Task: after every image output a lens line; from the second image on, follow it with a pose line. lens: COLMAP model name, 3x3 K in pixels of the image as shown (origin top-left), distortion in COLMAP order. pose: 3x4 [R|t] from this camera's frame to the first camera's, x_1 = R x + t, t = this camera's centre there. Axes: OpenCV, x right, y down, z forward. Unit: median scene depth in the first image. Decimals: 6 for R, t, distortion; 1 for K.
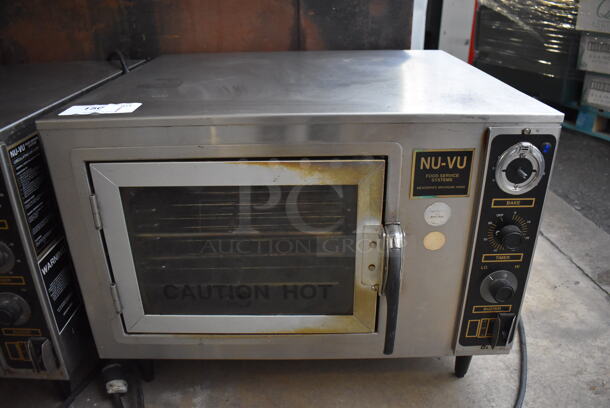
lens RADIAL K [[476.4, 0, 305.0], [0, 476.4, 204.0], [0, 0, 1]] dist [-0.100616, 0.010978]
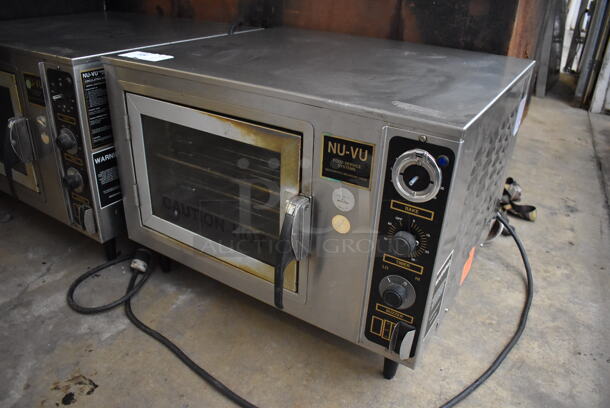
lens RADIAL K [[476.4, 0, 305.0], [0, 476.4, 204.0], [0, 0, 1]] dist [-0.100616, 0.010978]
pose [[0.843556, 0.289391, -0.452401, 0.684616], [-0.273252, 0.956484, 0.102330, -0.053731], [0.462328, 0.037299, 0.885924, 0.012740]]
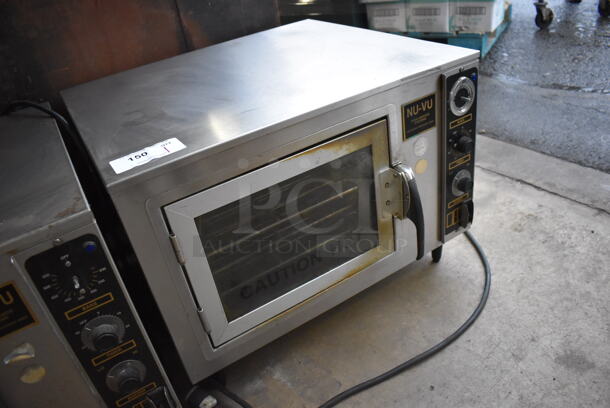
lens RADIAL K [[476.4, 0, 305.0], [0, 476.4, 204.0], [0, 0, 1]] dist [-0.100616, 0.010978]
pose [[0.843832, -0.369780, 0.388858, -0.568426], [0.339142, 0.929090, 0.147560, -0.133911], [-0.415849, 0.007362, 0.909404, -0.078965]]
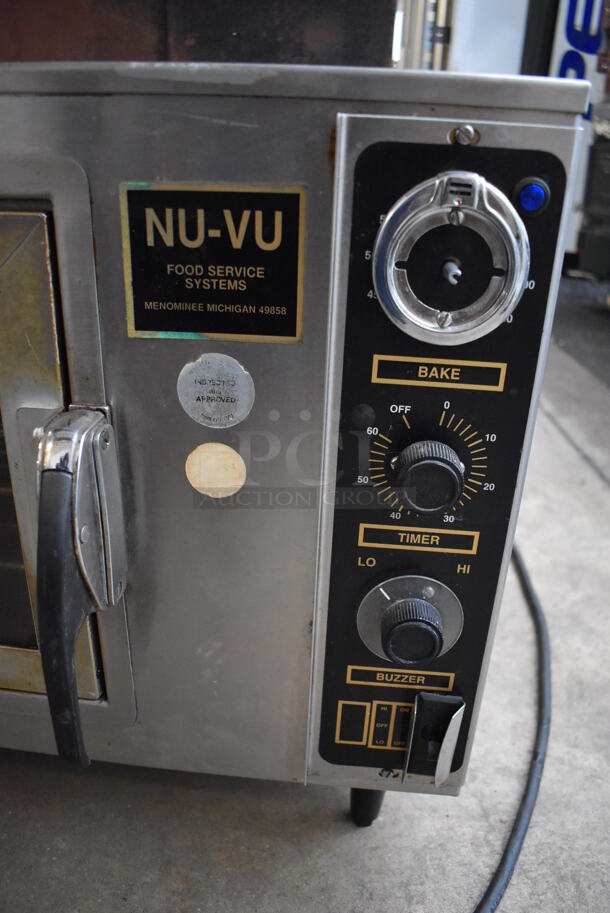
lens RADIAL K [[701.6, 0, 305.0], [0, 701.6, 456.5], [0, 0, 1]] dist [-0.096013, 0.000717]
pose [[0.994476, 0.084092, -0.062819, 0.376804], [-0.085079, 0.996287, -0.013207, 0.069539], [0.061475, 0.018479, 0.997938, 0.484883]]
